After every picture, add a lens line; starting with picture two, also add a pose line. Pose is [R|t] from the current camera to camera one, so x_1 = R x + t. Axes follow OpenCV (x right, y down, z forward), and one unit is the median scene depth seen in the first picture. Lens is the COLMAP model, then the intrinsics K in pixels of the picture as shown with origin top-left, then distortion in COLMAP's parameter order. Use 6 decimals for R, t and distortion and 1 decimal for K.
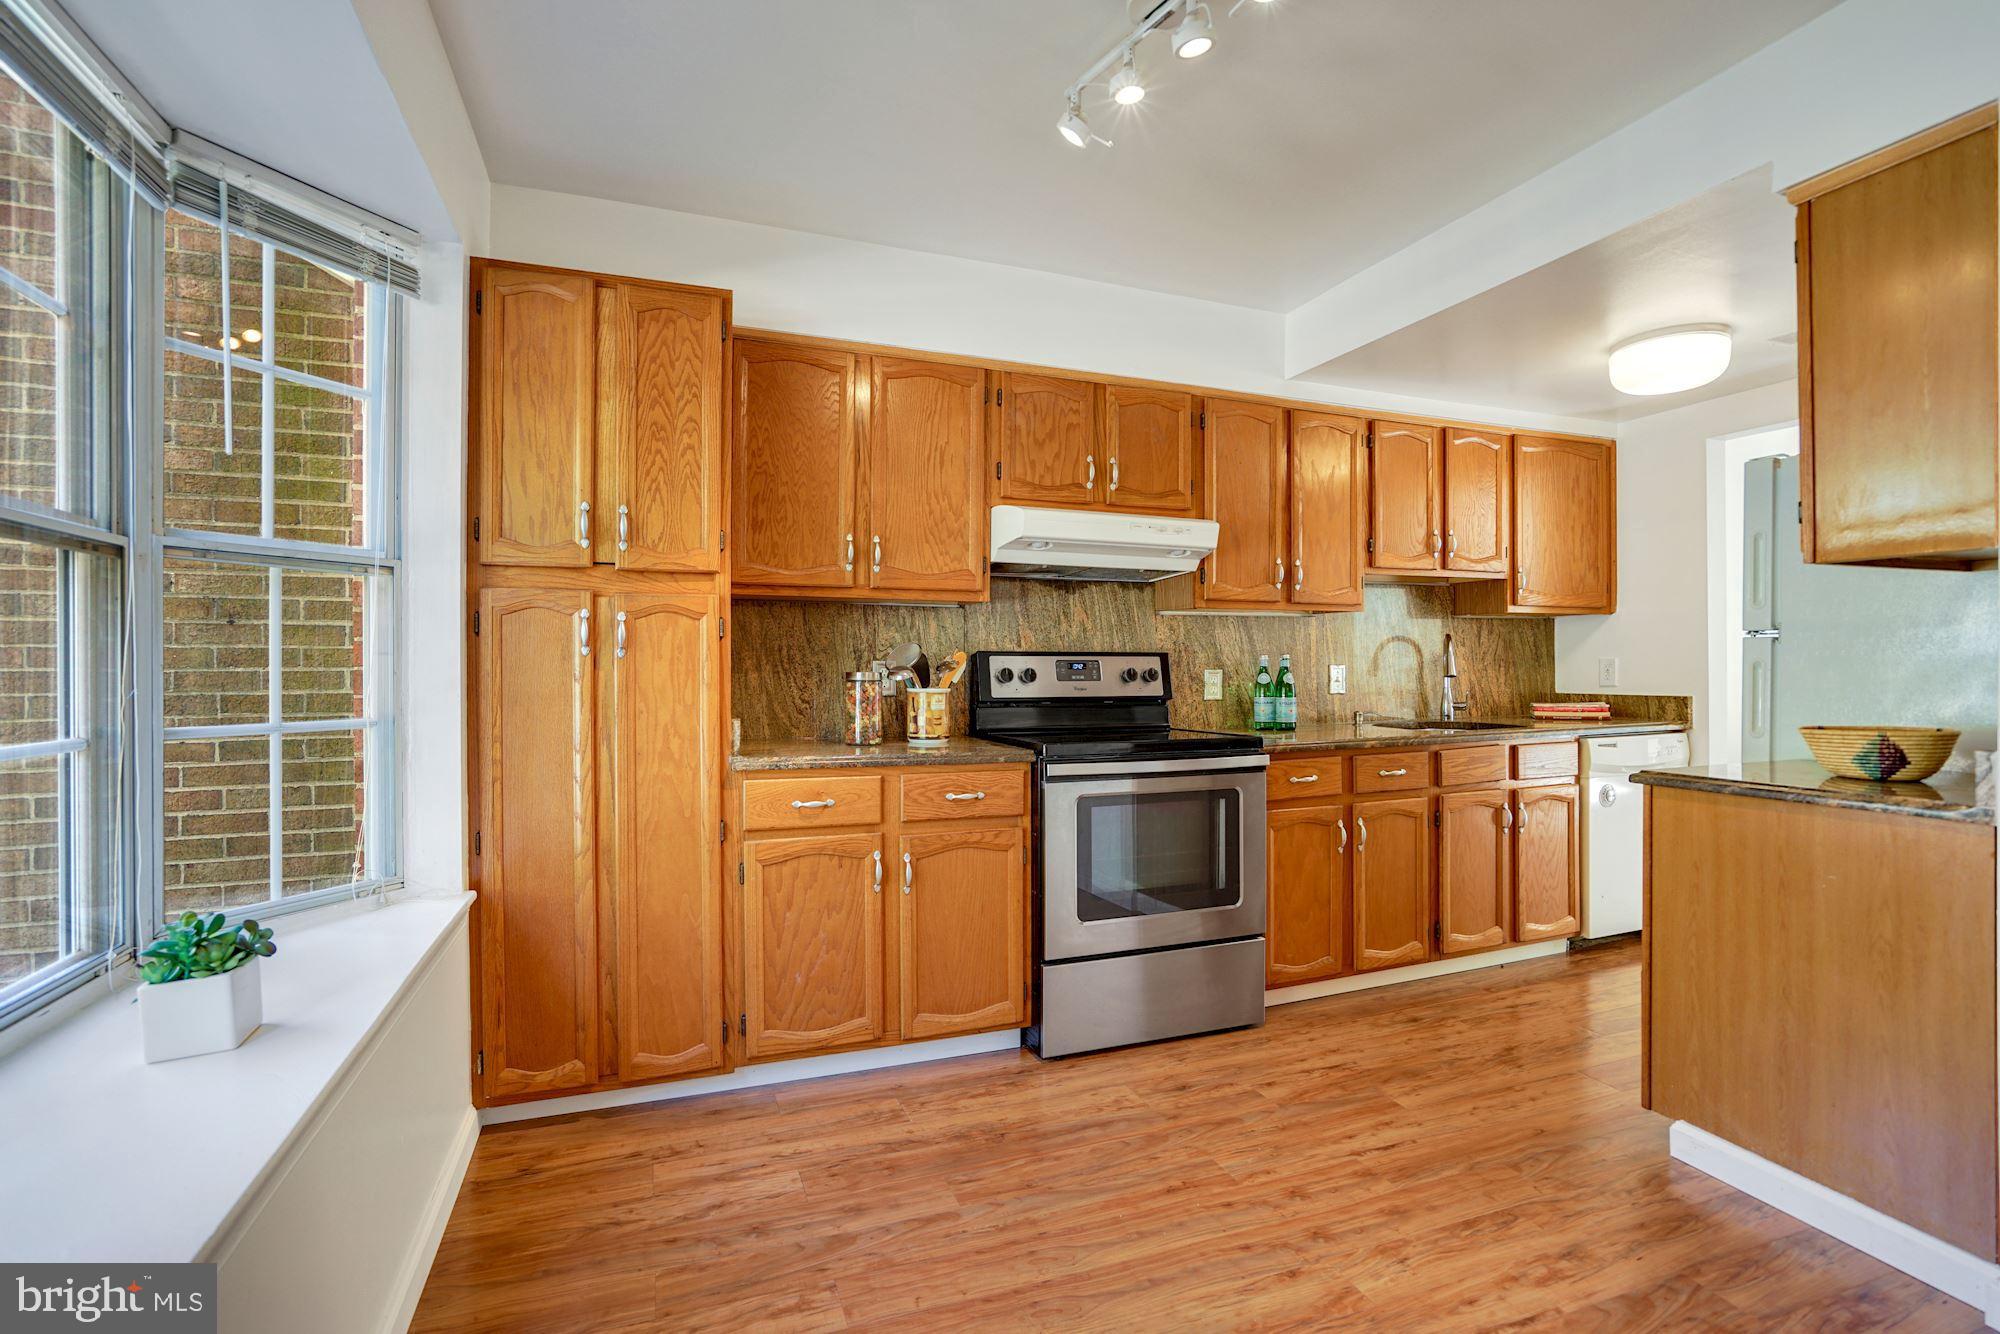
lens RADIAL K [[939.7, 0, 990.5], [0, 939.7, 663.6], [0, 0, 1]] dist [-0.024304, 0.009977]
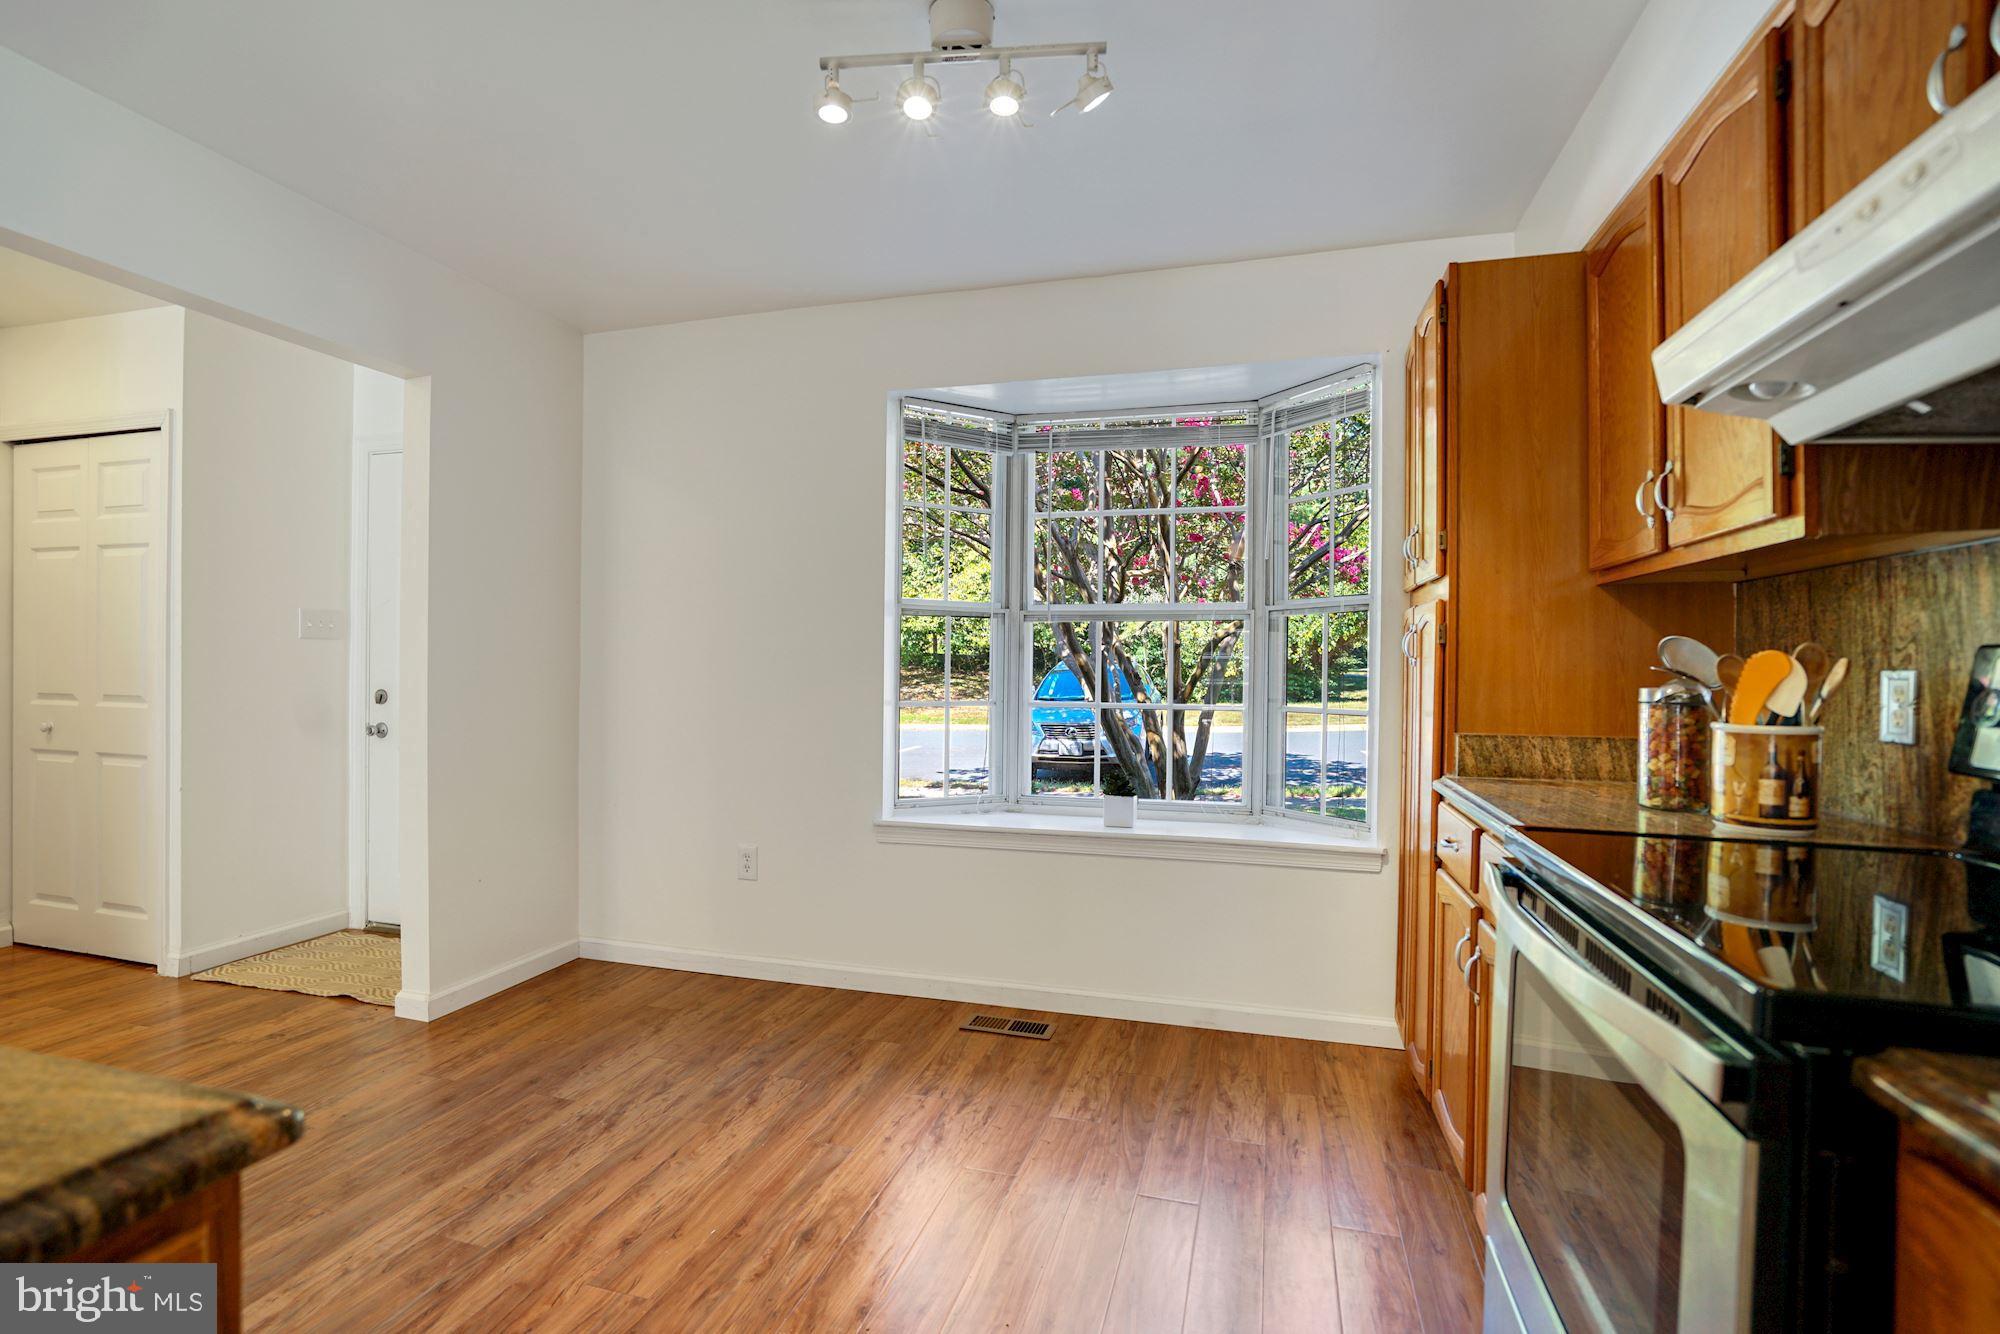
lens RADIAL K [[939.7, 0, 988.0], [0, 939.7, 678.6], [0, 0, 1]] dist [-0.024304, 0.009977]
pose [[-0.608089, -0.001516, -0.793867, 0.586656], [-0.015119, 0.999839, 0.009672, 0.003656], [0.793725, 0.017884, -0.608014, 0.979390]]
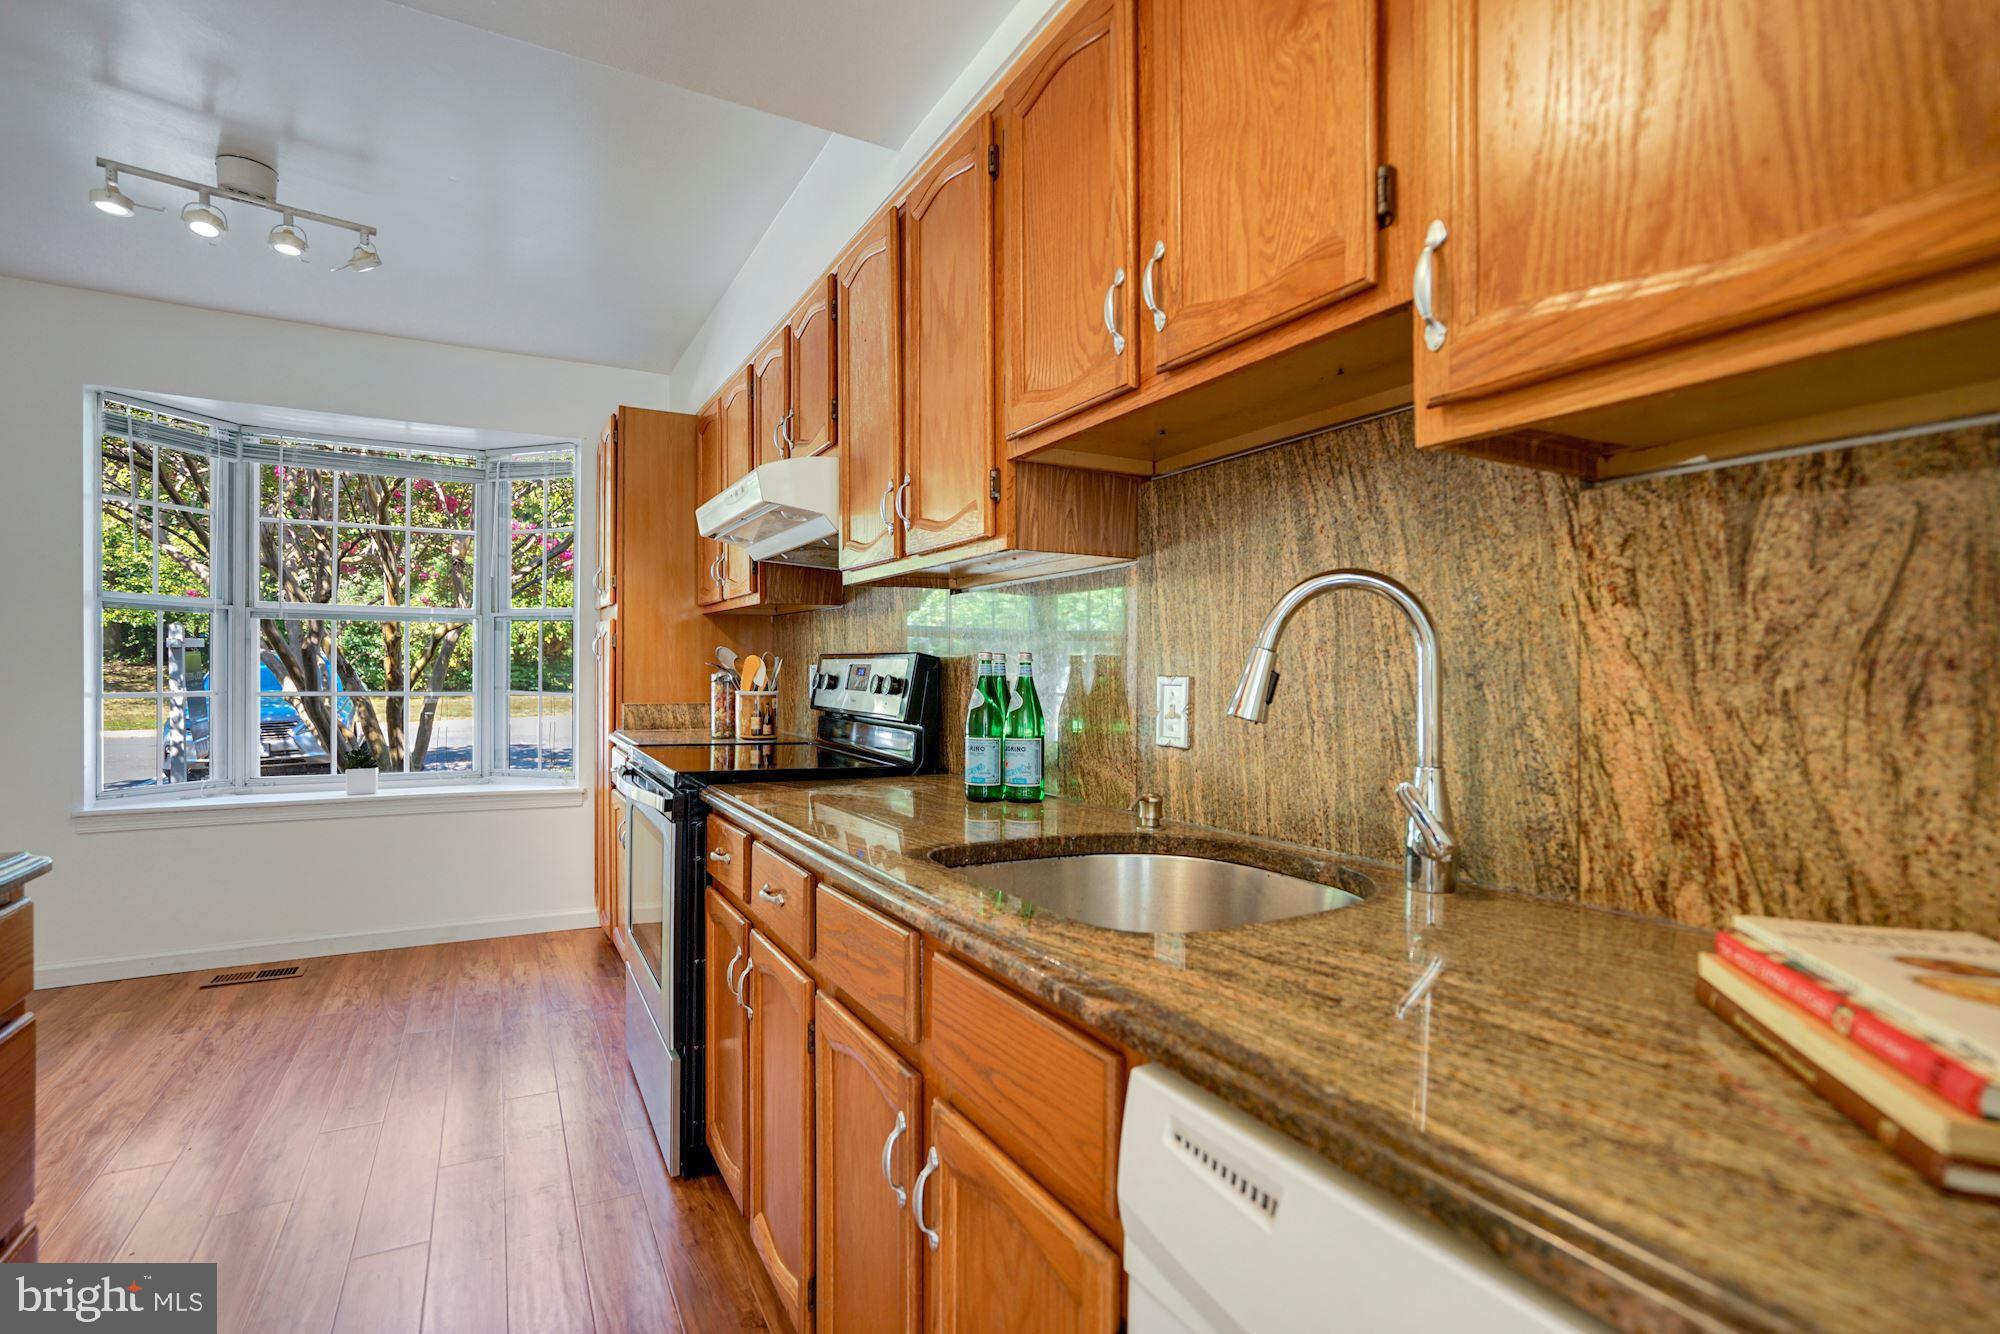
lens RADIAL K [[939.7, 0, 995.8], [0, 939.7, 692.0], [0, 0, 1]] dist [-0.024304, 0.009977]
pose [[0.128970, 0.022982, -0.991382, 1.002176], [-0.015574, 0.999655, 0.021148, 0.001761], [0.991526, 0.012712, 0.129283, 1.135966]]
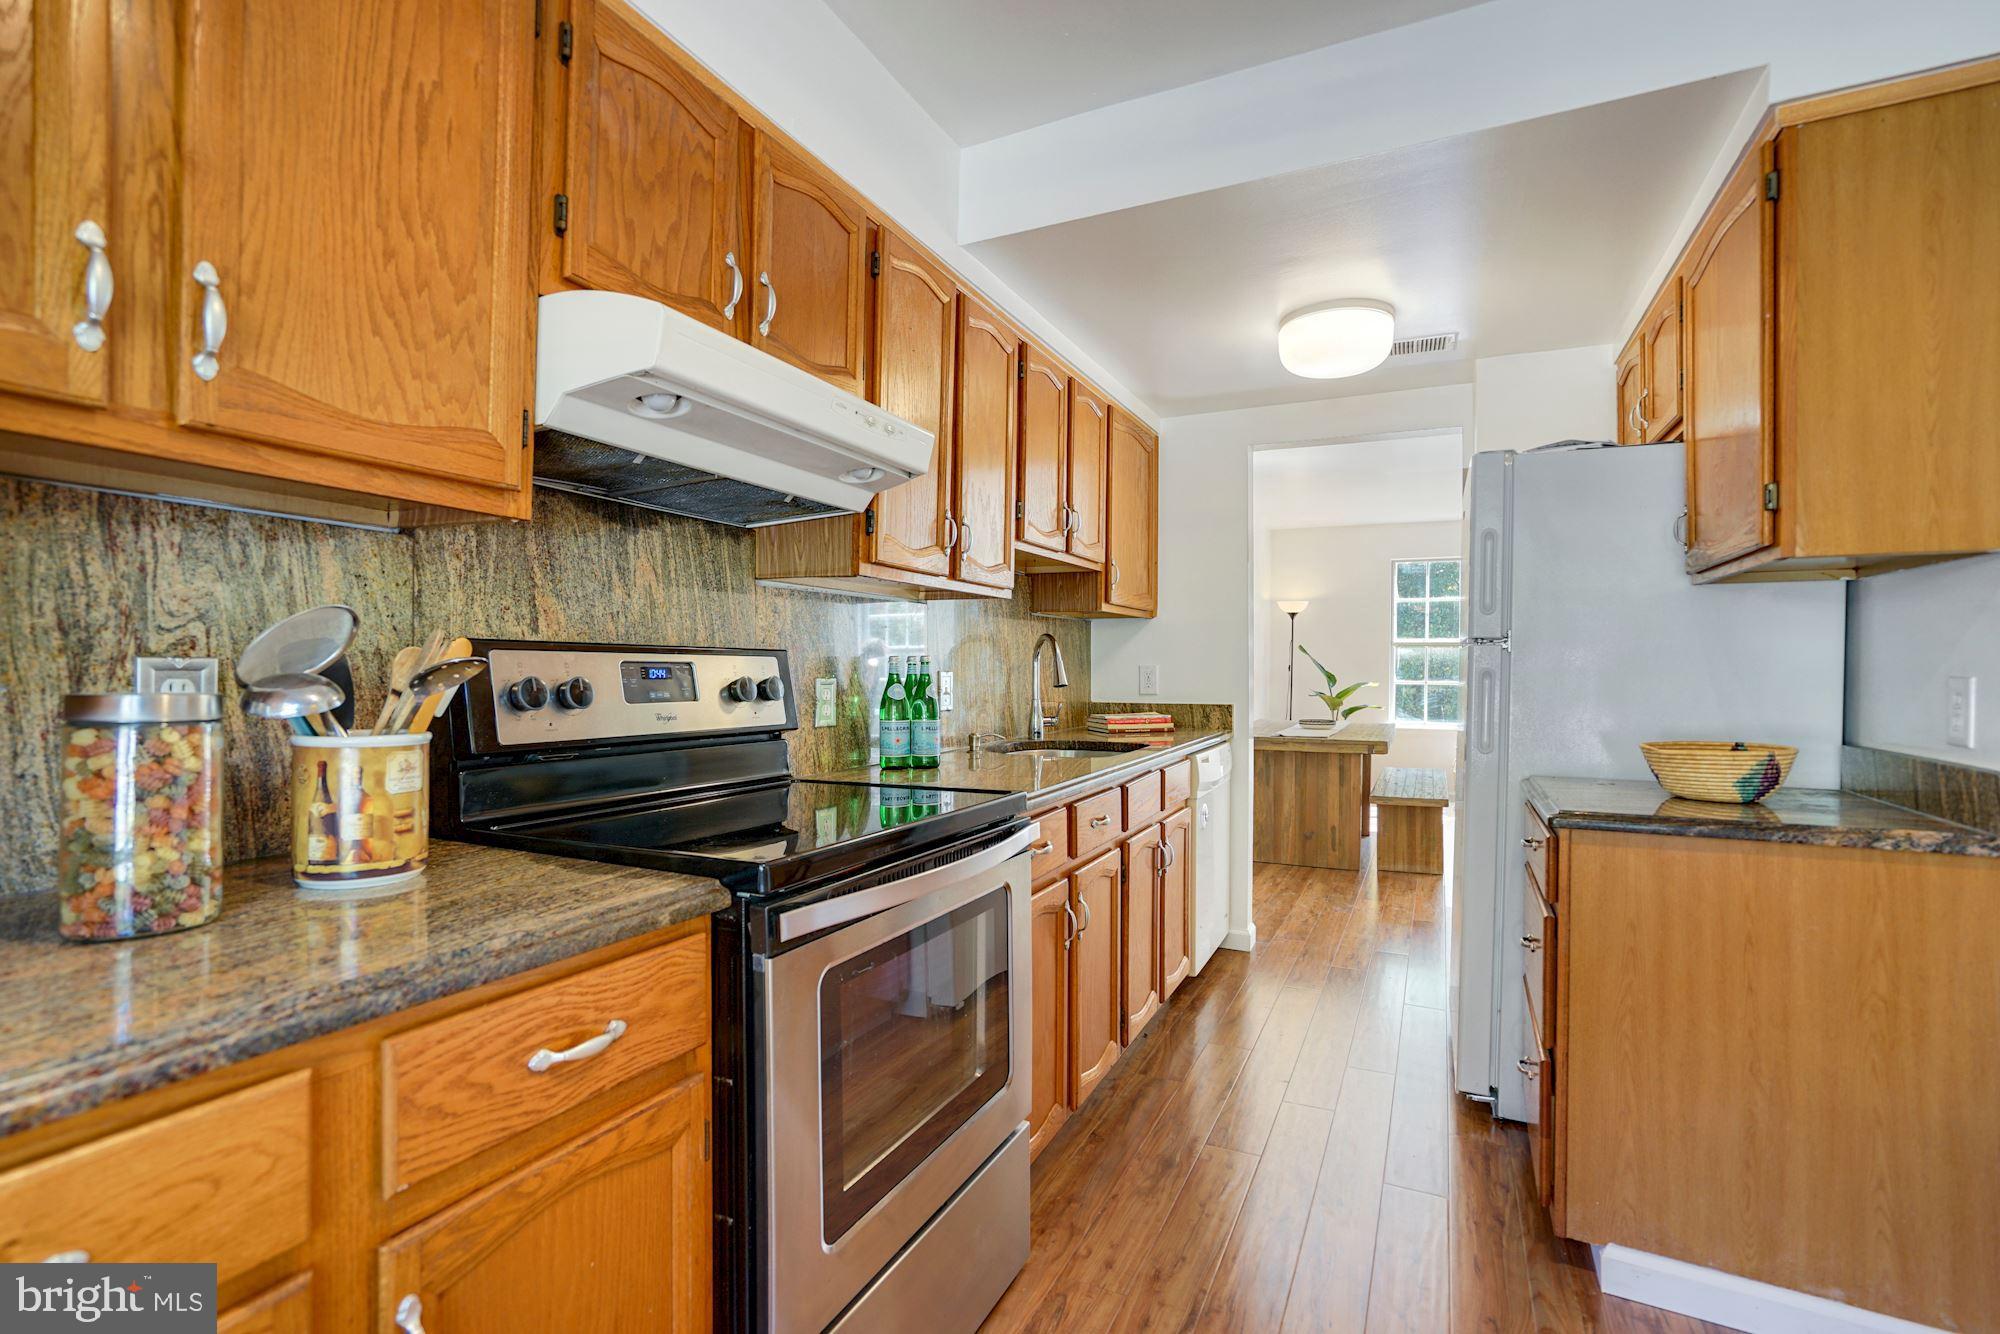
lens RADIAL K [[939.7, 0, 1012.7], [0, 939.7, 668.9], [0, 0, 1]] dist [-0.024304, 0.009977]
pose [[0.725372, 0.005083, 0.688338, -0.133587], [-0.006573, 0.999978, -0.000457, -0.000903], [-0.688326, -0.004193, 0.725390, 0.562960]]
